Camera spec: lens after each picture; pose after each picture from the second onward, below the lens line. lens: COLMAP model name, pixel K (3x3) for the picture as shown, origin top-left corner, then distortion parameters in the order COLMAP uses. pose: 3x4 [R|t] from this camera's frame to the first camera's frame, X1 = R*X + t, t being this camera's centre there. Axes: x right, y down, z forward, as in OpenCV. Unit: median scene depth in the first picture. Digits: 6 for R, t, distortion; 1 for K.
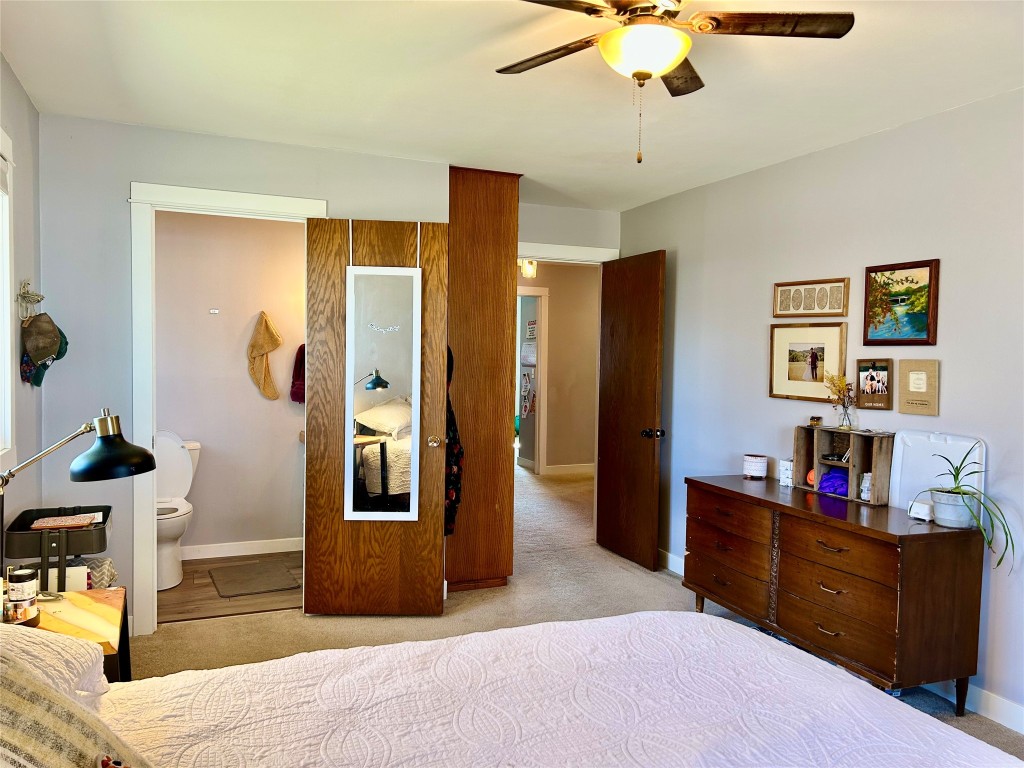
lens RADIAL K [[771.8, 0, 517.5], [0, 771.8, 384.2], [0, 0, 1]] dist [0.083847, -0.082600]
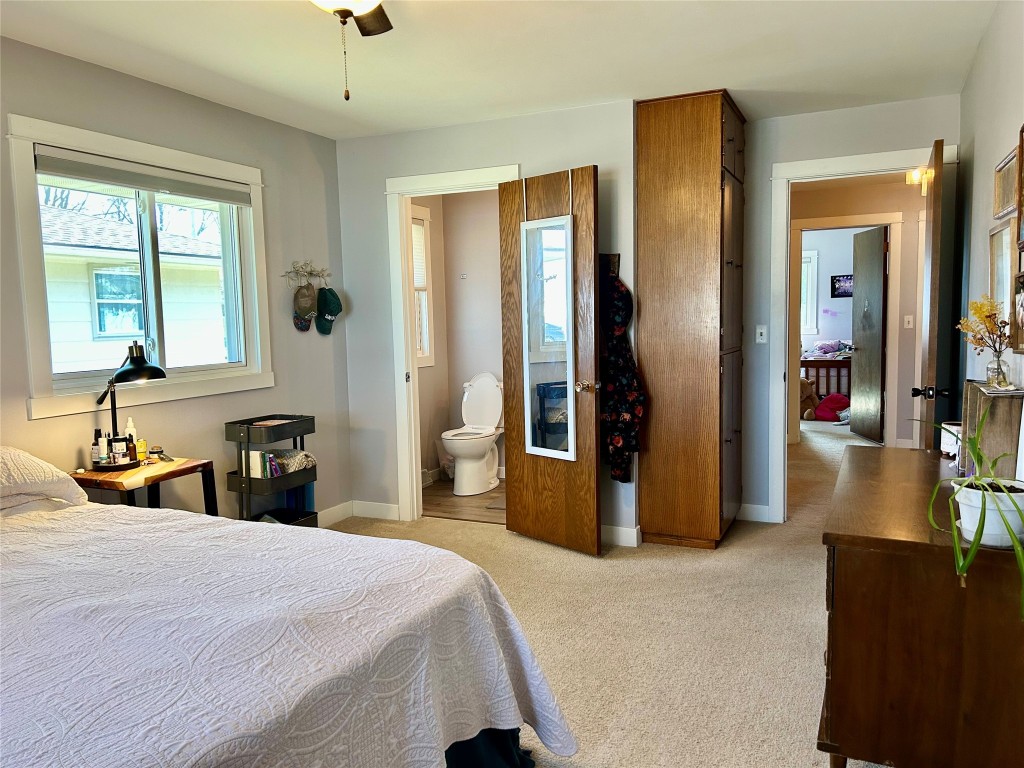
lens RADIAL K [[771.8, 0, 512.6], [0, 771.8, 385.2], [0, 0, 1]] dist [0.083847, -0.082600]
pose [[0.665162, 0.036234, -0.745819, 0.586656], [0.002179, 0.998723, 0.050465, 0.021866], [0.746696, -0.035193, 0.664234, 0.252929]]
